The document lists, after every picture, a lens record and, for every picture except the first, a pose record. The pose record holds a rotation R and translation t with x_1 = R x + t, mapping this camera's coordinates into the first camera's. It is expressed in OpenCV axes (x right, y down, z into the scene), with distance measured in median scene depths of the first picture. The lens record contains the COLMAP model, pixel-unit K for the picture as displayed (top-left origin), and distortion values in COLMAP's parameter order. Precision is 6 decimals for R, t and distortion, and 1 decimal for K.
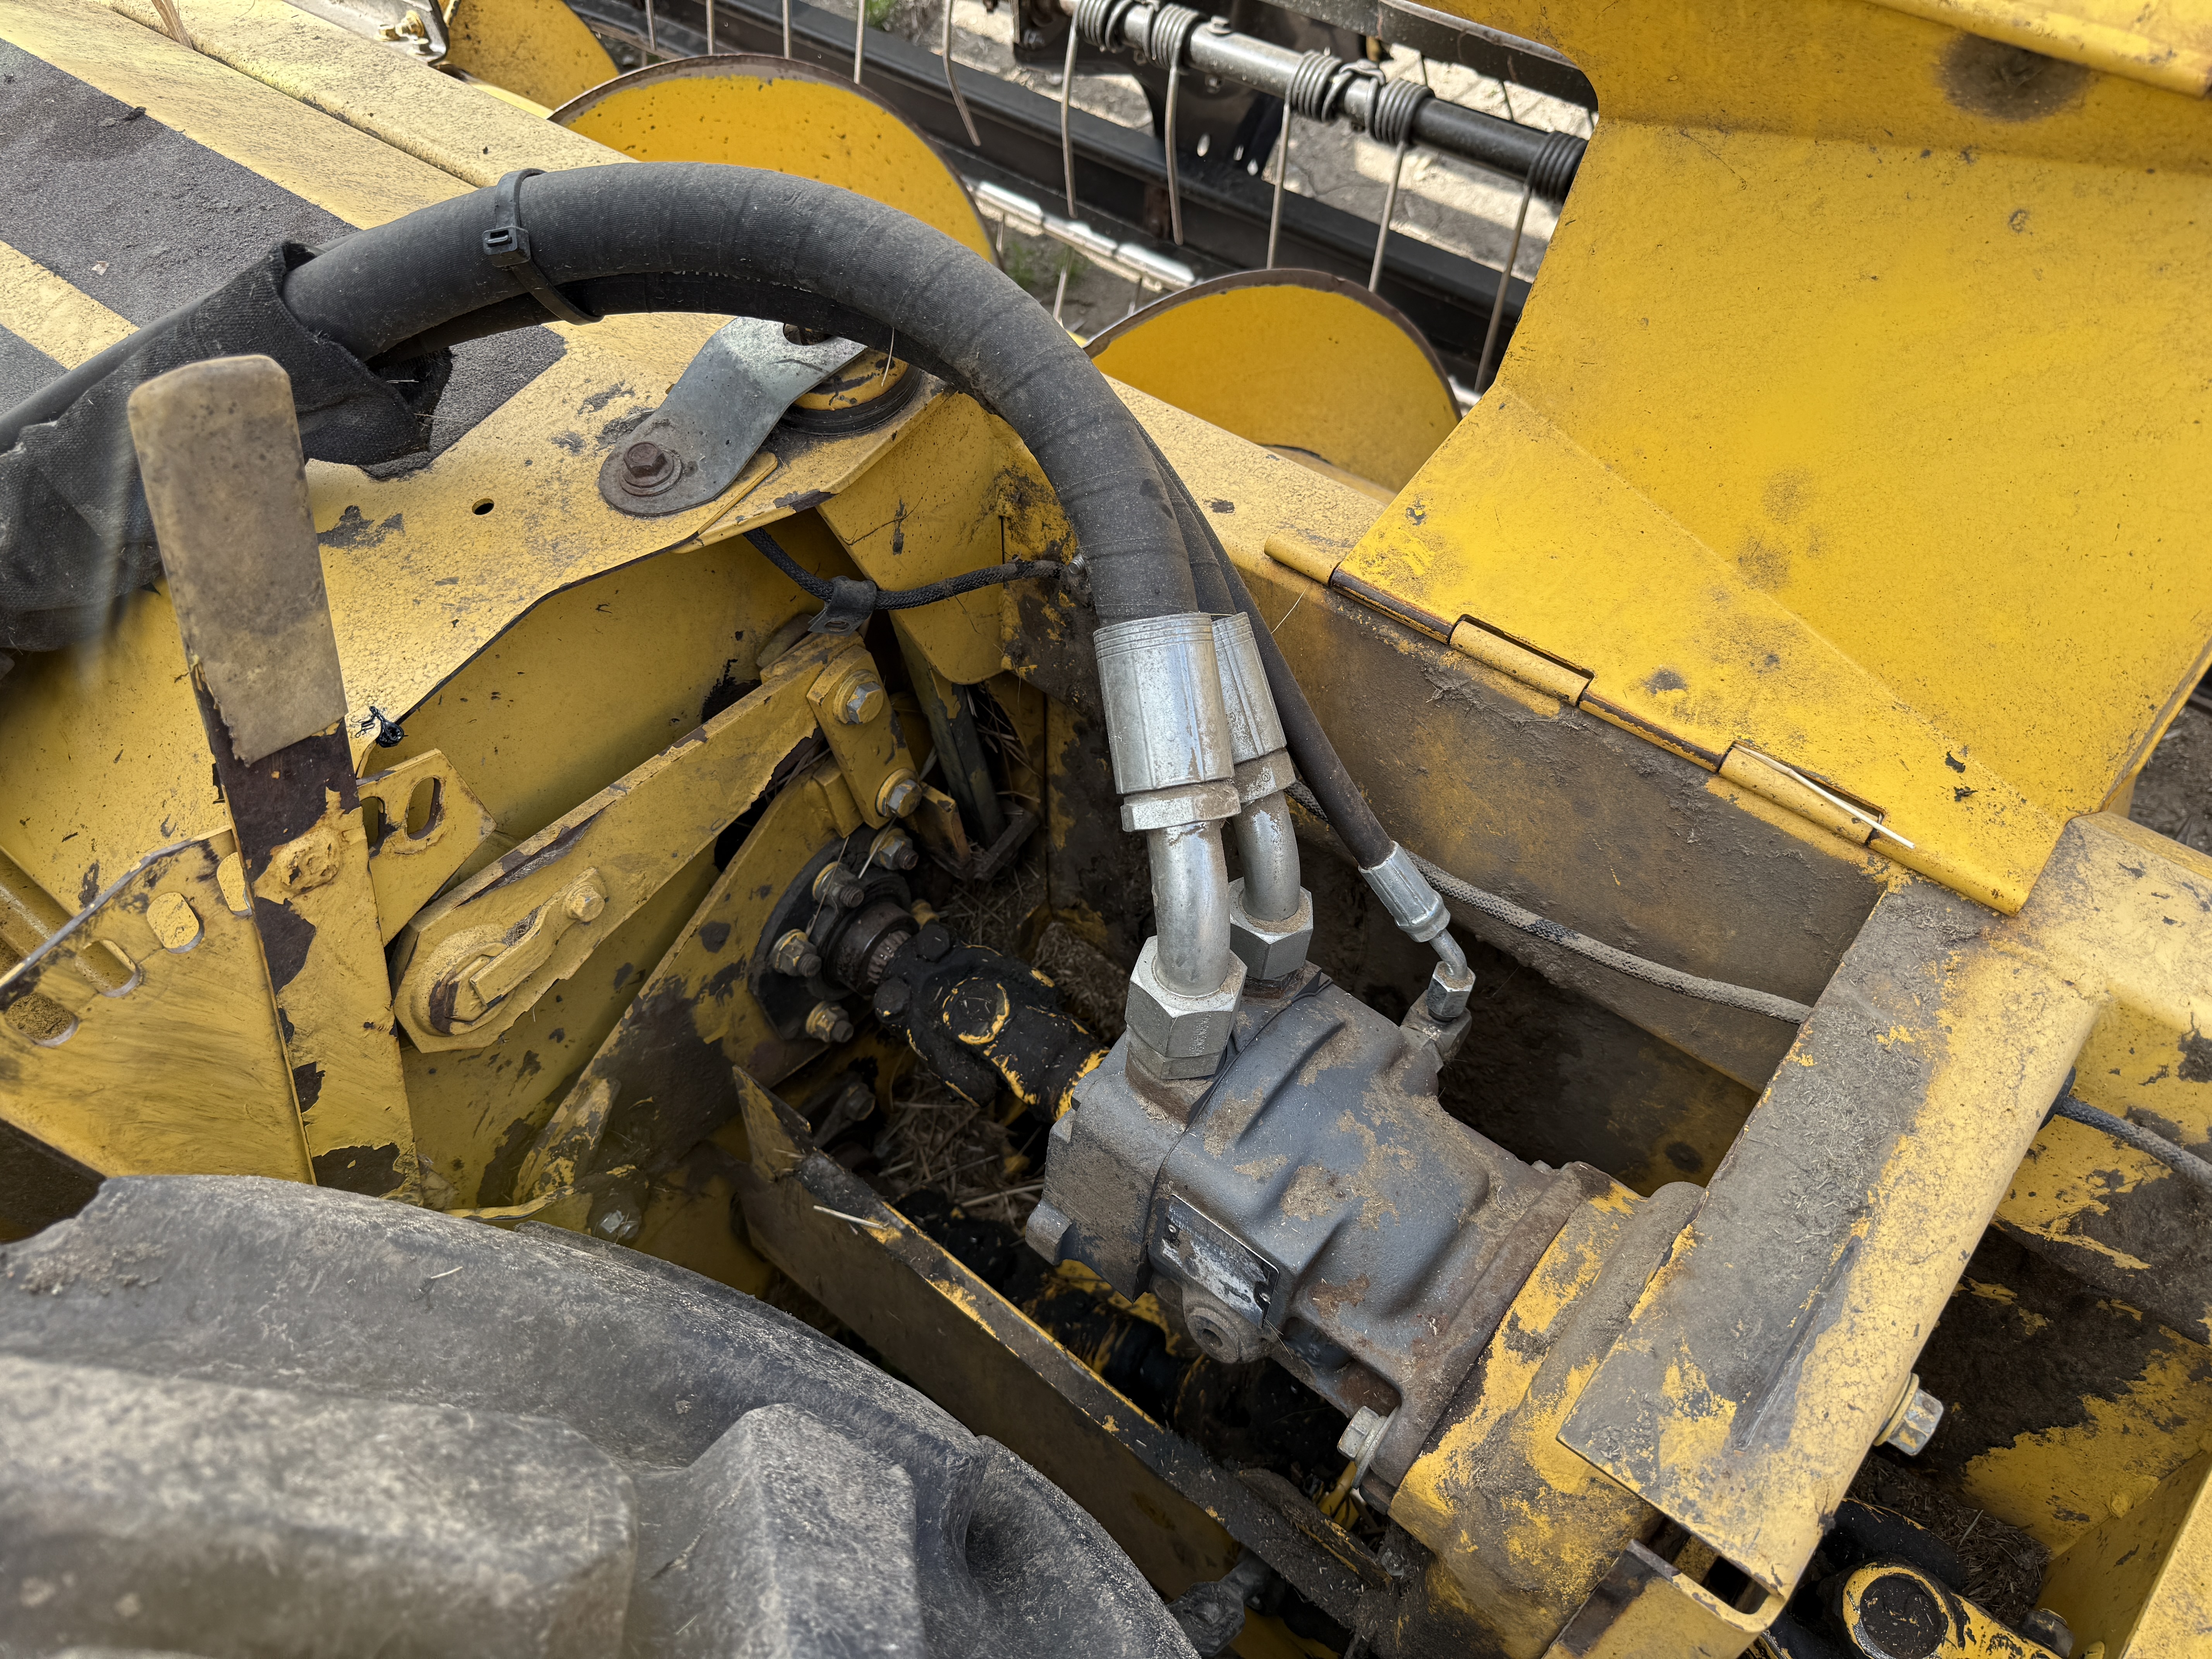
lens RADIAL K [[1559.2, 0, 1092.7], [0, 1559.2, 835.1], [0, 0, 1]] dist [0.049109, -0.058747]
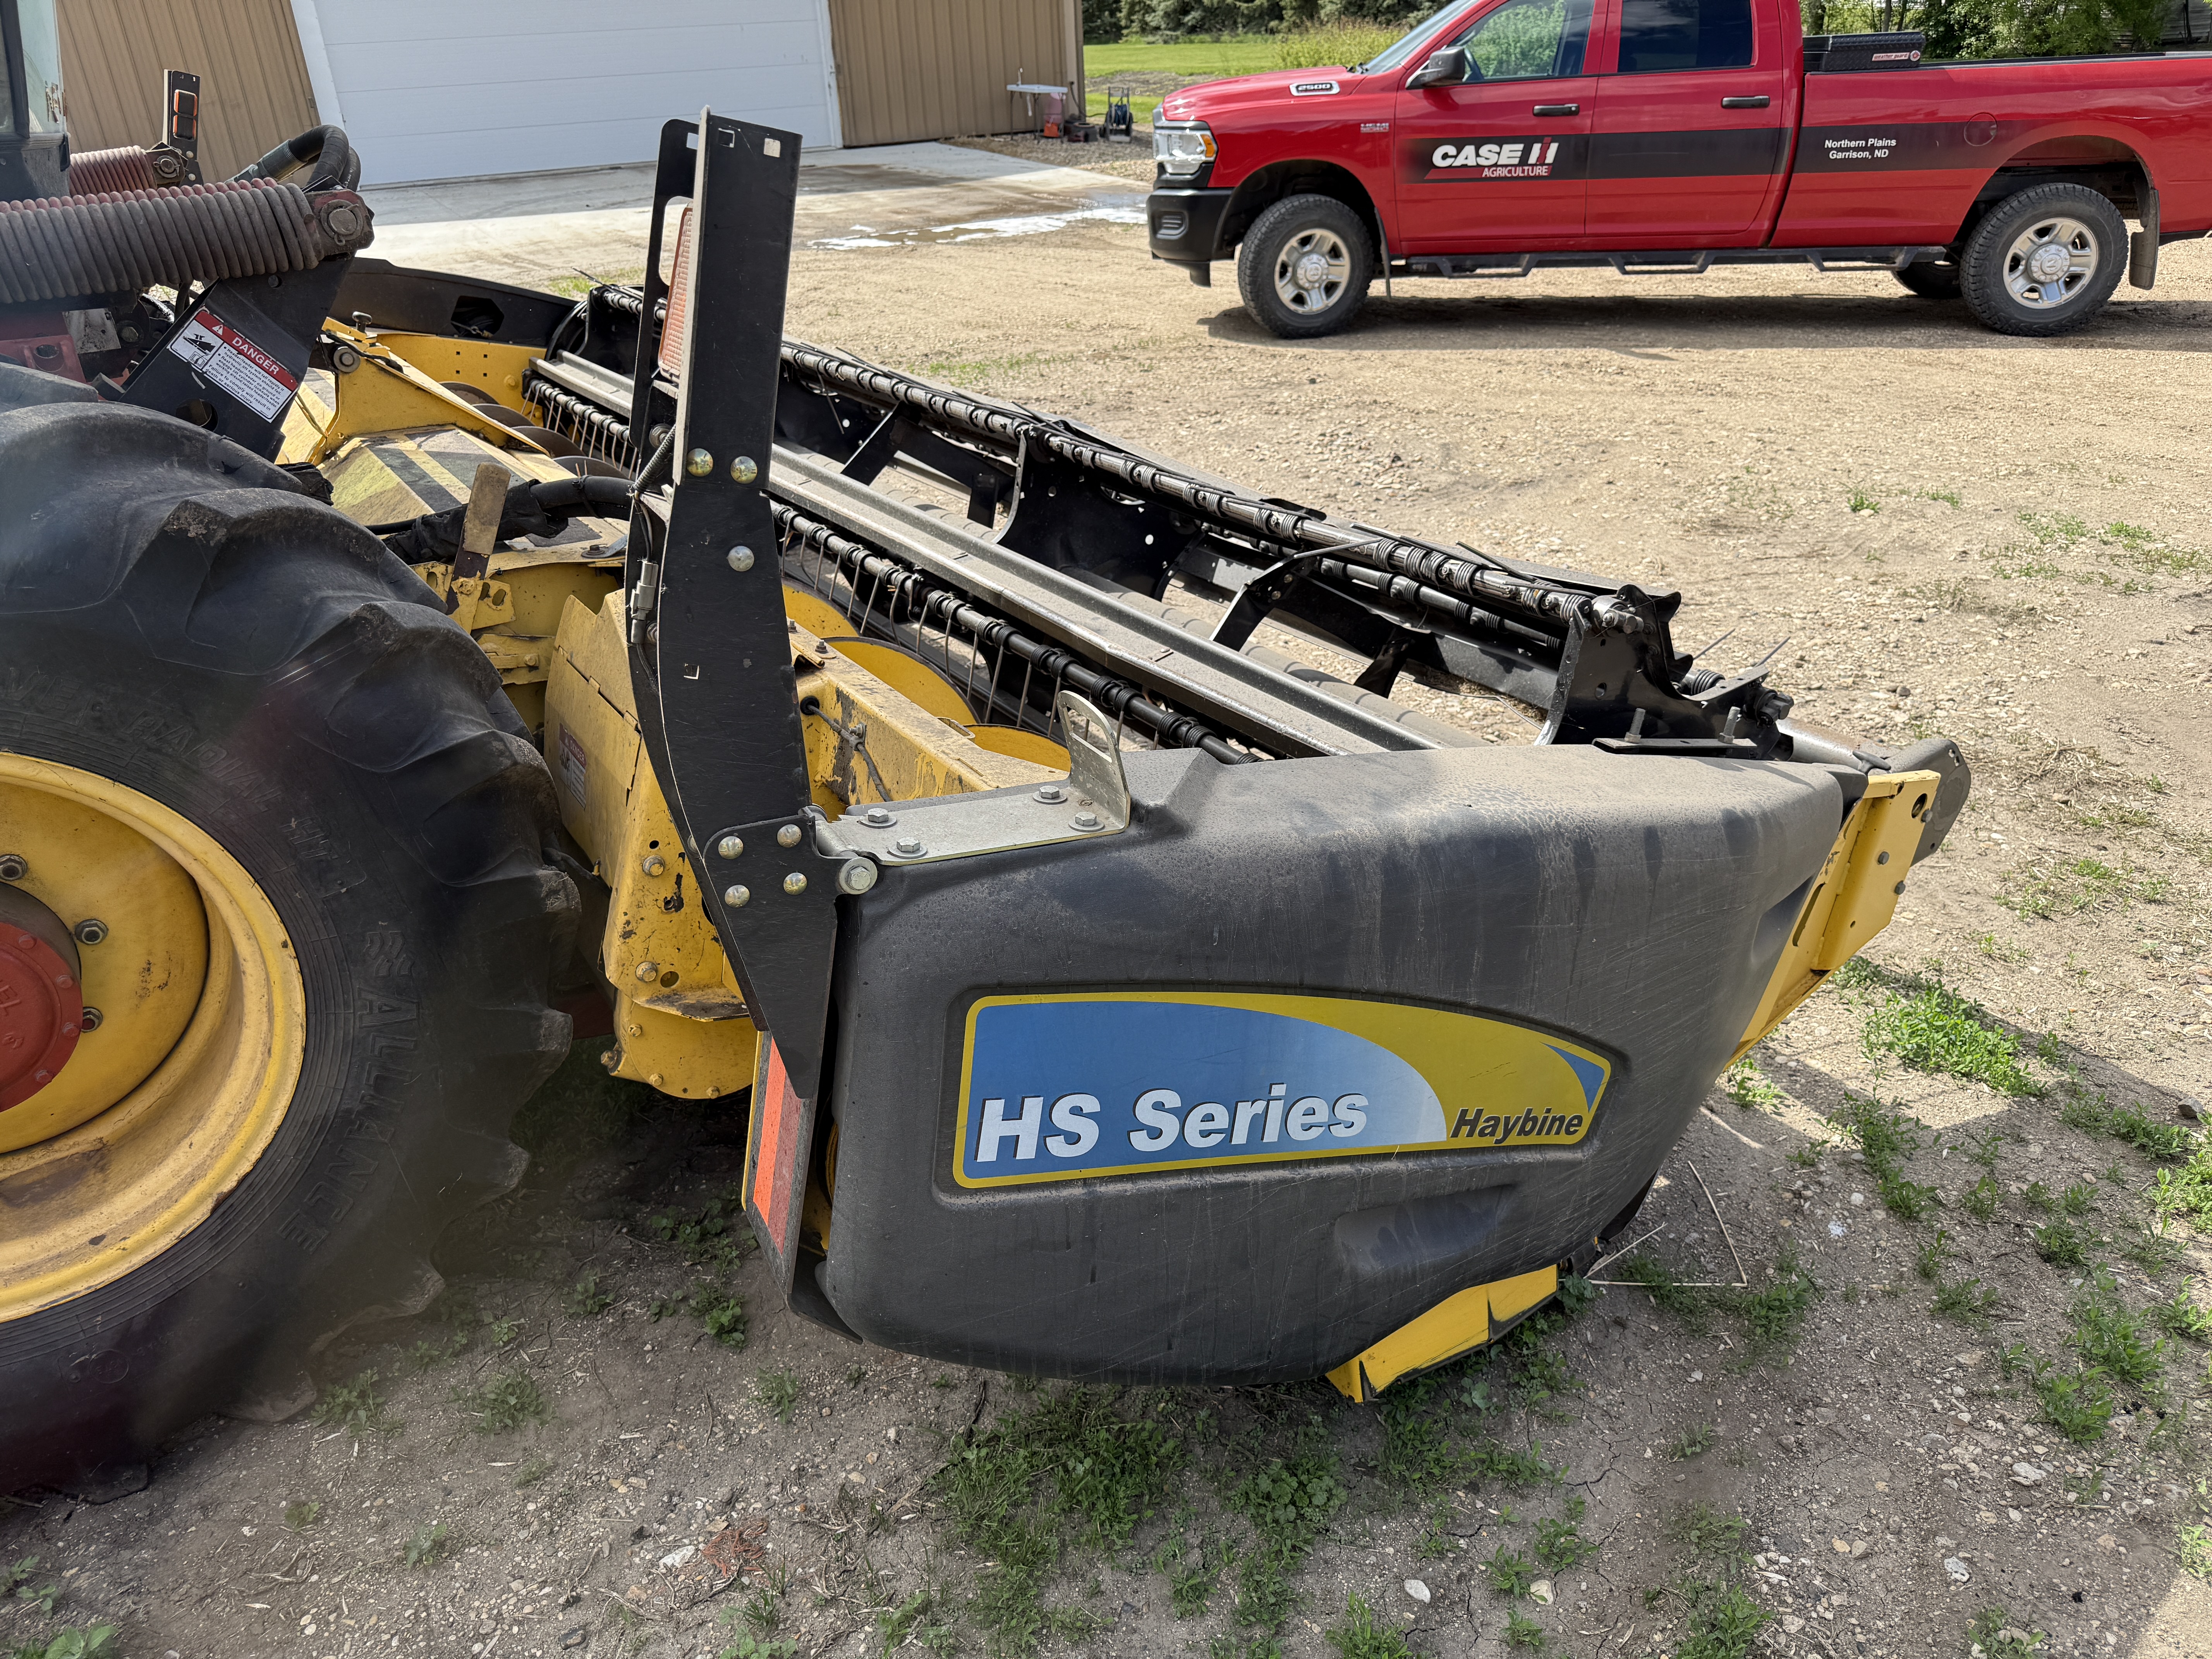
lens RADIAL K [[1559.2, 0, 1092.7], [0, 1559.2, 835.1], [0, 0, 1]] dist [0.049109, -0.058747]
pose [[0.934978, 0.221653, -0.276924, 2.065293], [-0.331796, 0.822555, -0.461861, 1.702903], [0.125412, 0.523712, 0.842614, -1.701606]]
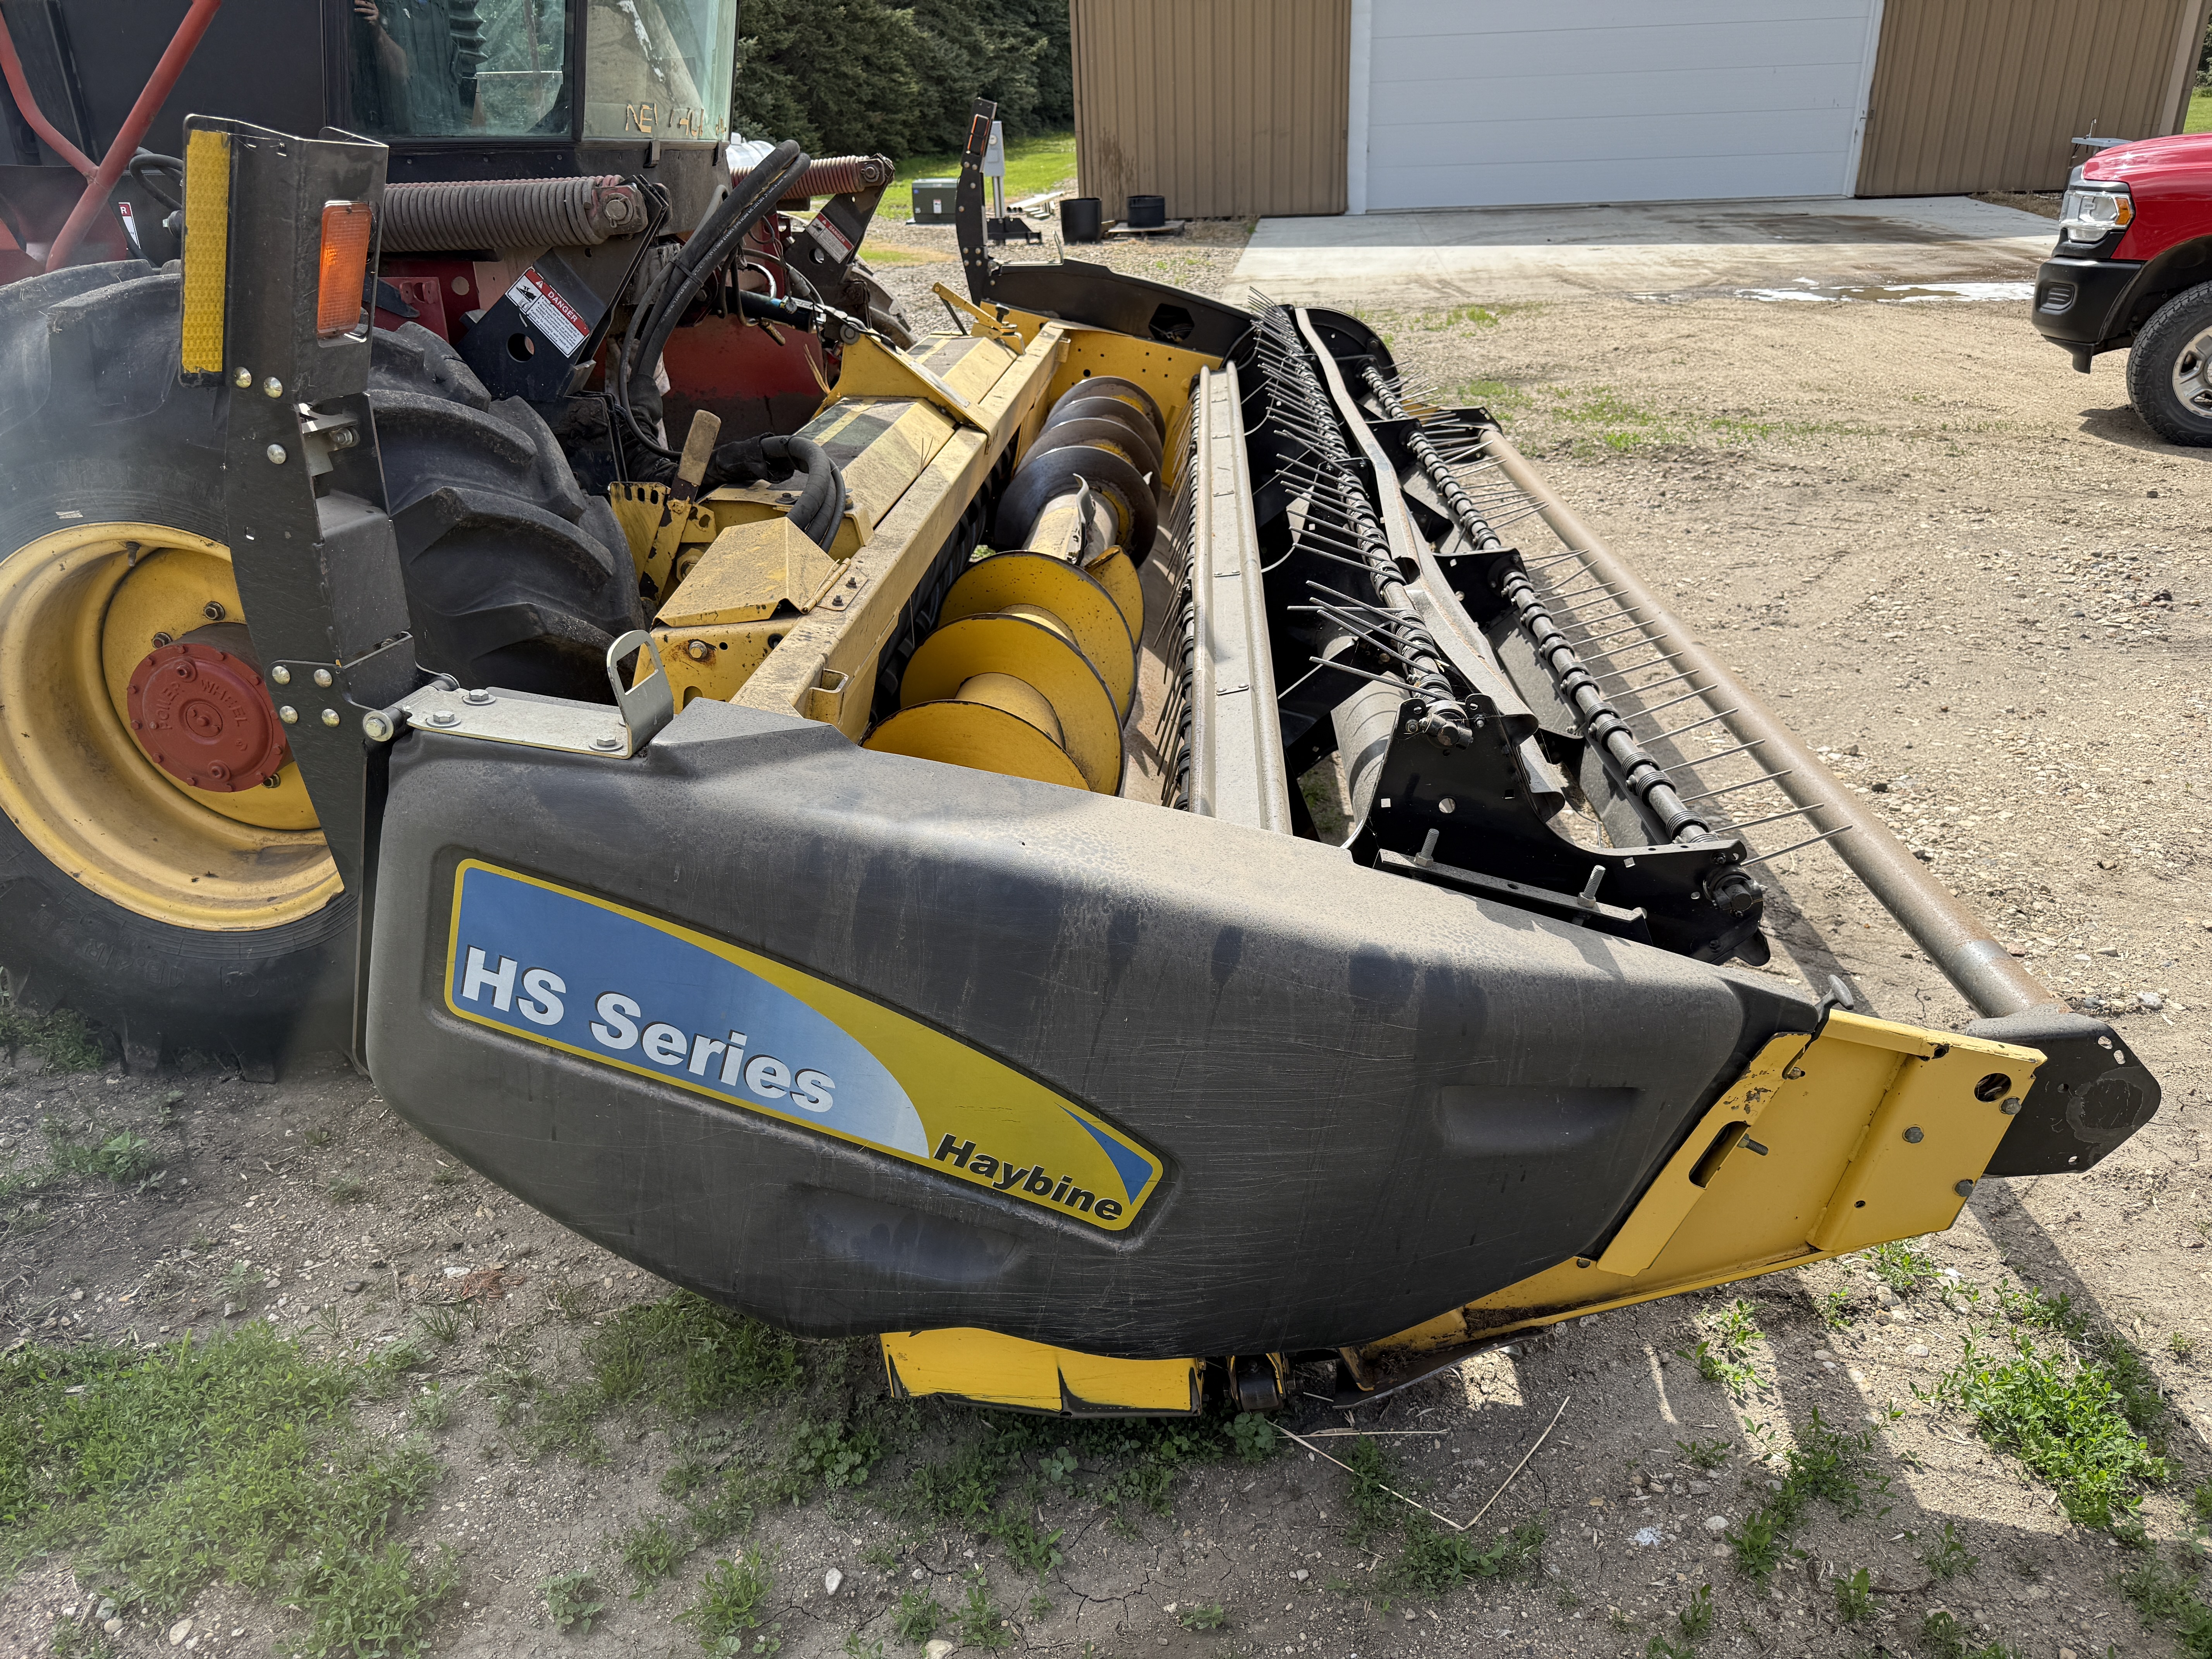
lens RADIAL K [[1552.3, 0, 1114.2], [0, 1552.3, 820.8], [0, 0, 1]] dist [0.010332, 0.000170]
pose [[0.579213, 0.425096, -0.695562, 3.825292], [-0.721538, 0.664411, -0.194786, 0.584474], [0.379336, 0.614697, 0.691558, -1.175829]]
